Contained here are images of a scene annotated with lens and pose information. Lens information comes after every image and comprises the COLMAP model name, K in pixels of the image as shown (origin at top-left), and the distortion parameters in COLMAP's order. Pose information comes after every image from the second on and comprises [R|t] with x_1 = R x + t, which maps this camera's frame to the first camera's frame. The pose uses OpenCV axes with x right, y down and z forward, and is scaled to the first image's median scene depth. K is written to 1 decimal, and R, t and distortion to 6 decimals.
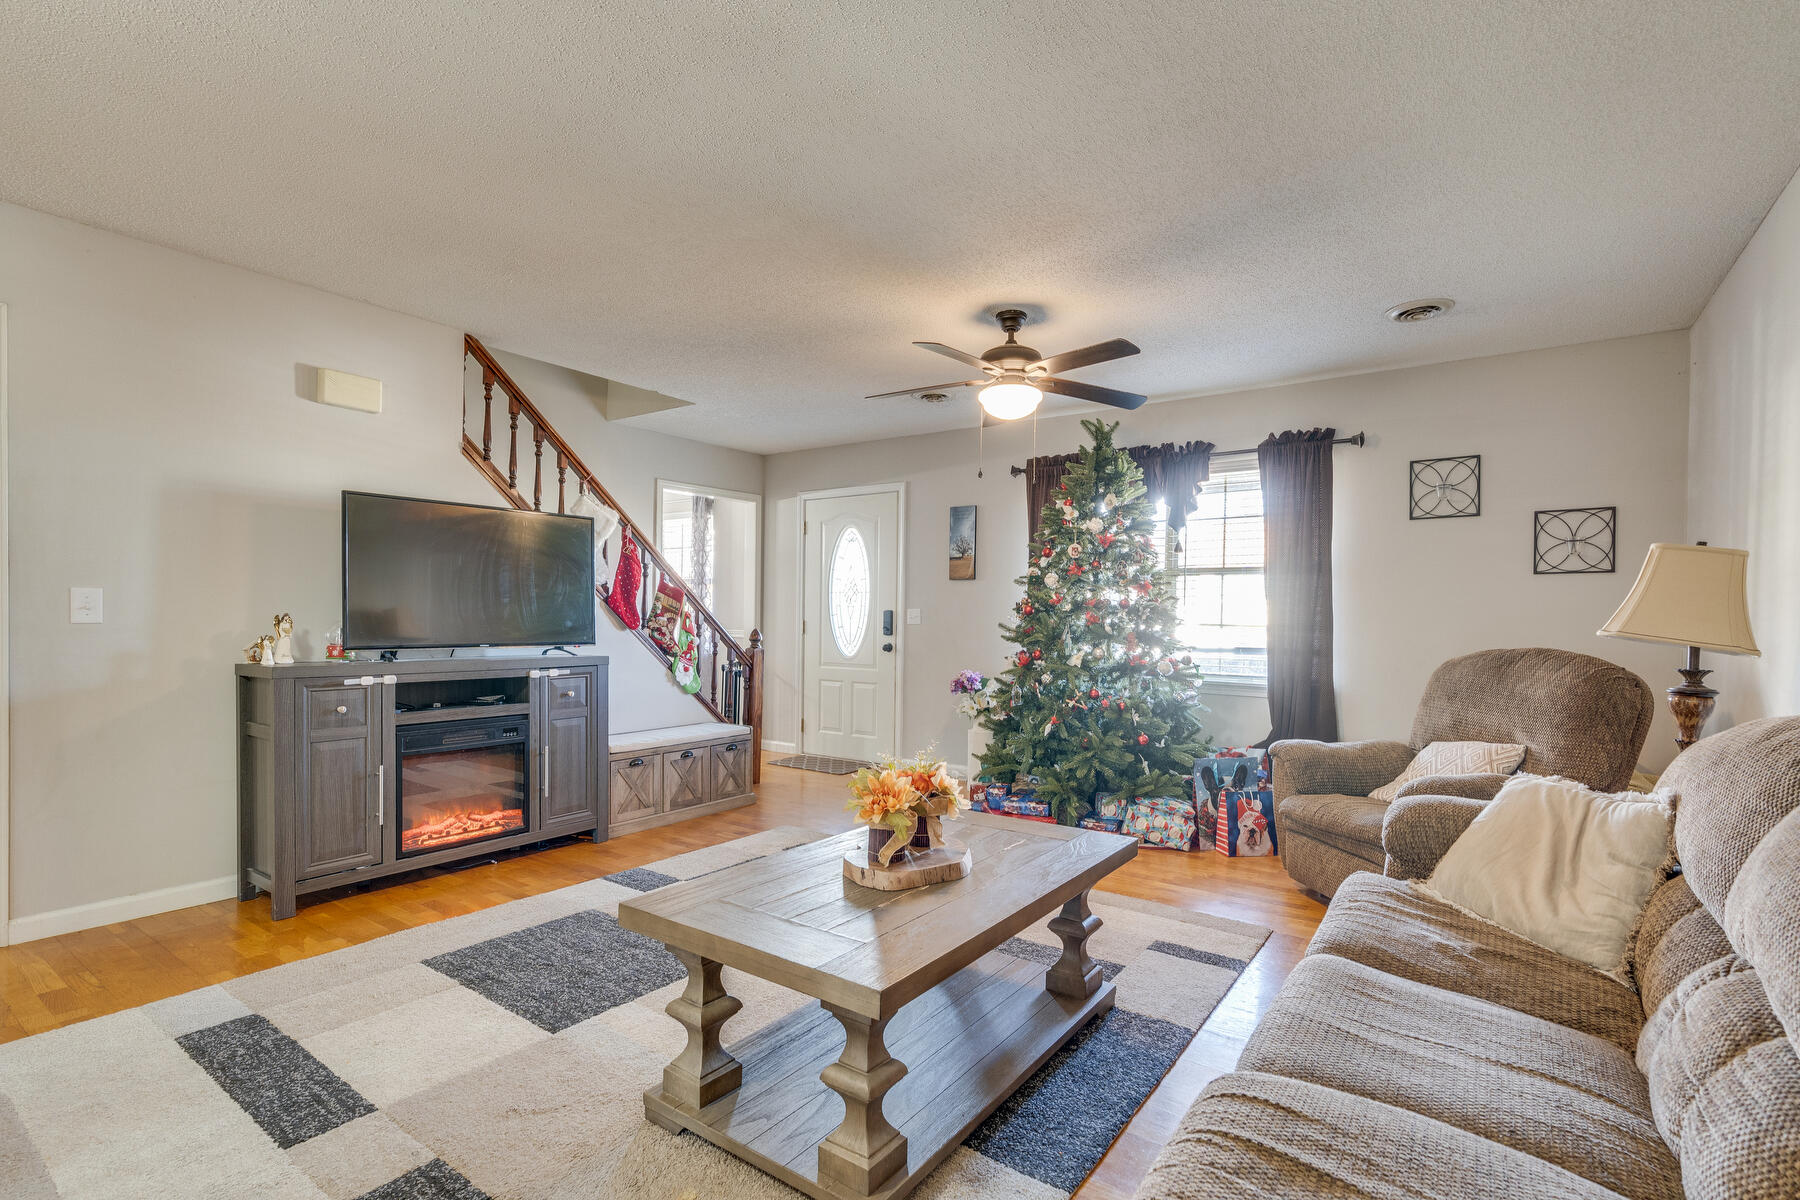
lens RADIAL K [[831.7, 0, 890.9], [0, 831.7, 631.6], [0, 0, 1]] dist [-0.003852, -0.000081]
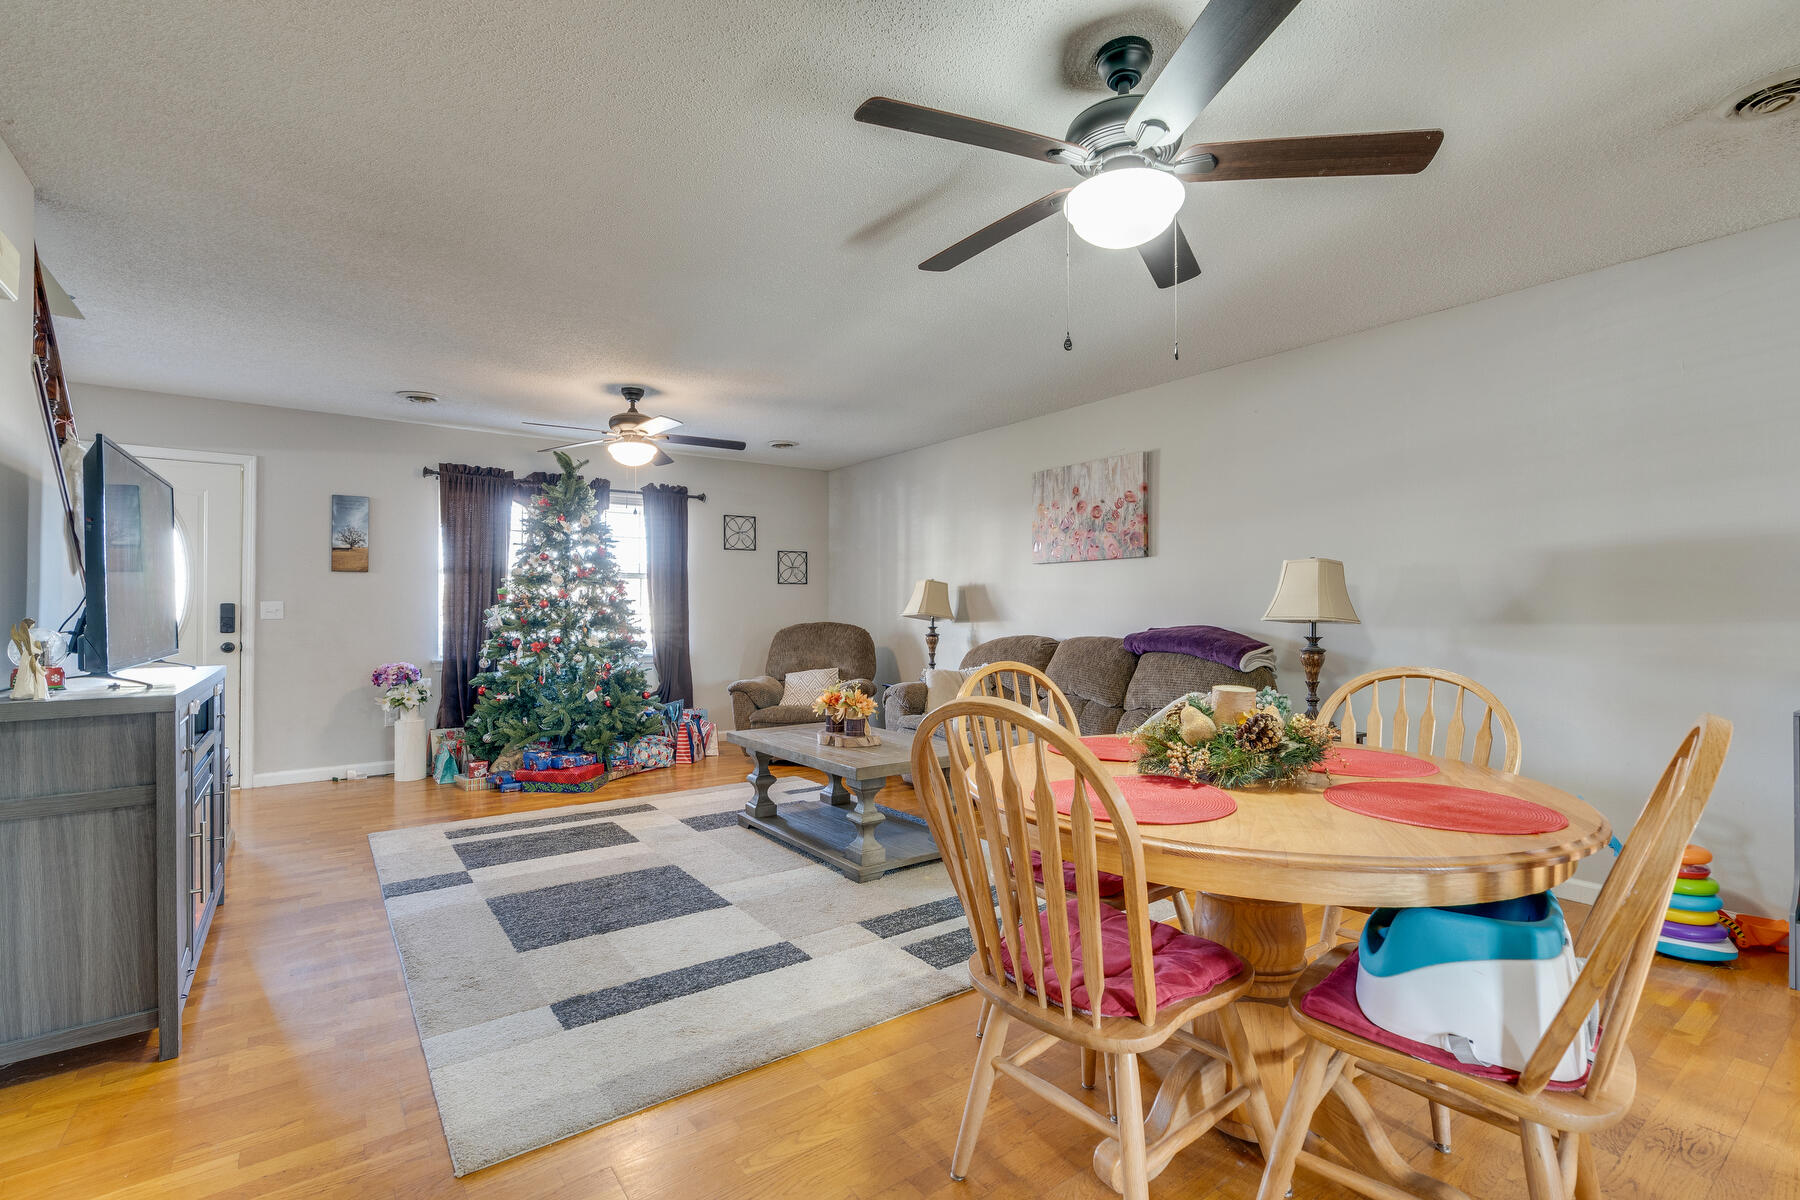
lens RADIAL K [[831.7, 0, 895.5], [0, 831.7, 602.0], [0, 0, 1]] dist [-0.003852, -0.000081]
pose [[0.316339, -0.004224, 0.948637, -0.882146], [0.021078, 0.999775, -0.002577, -0.016183], [-0.948412, 0.020811, 0.316356, 0.138280]]
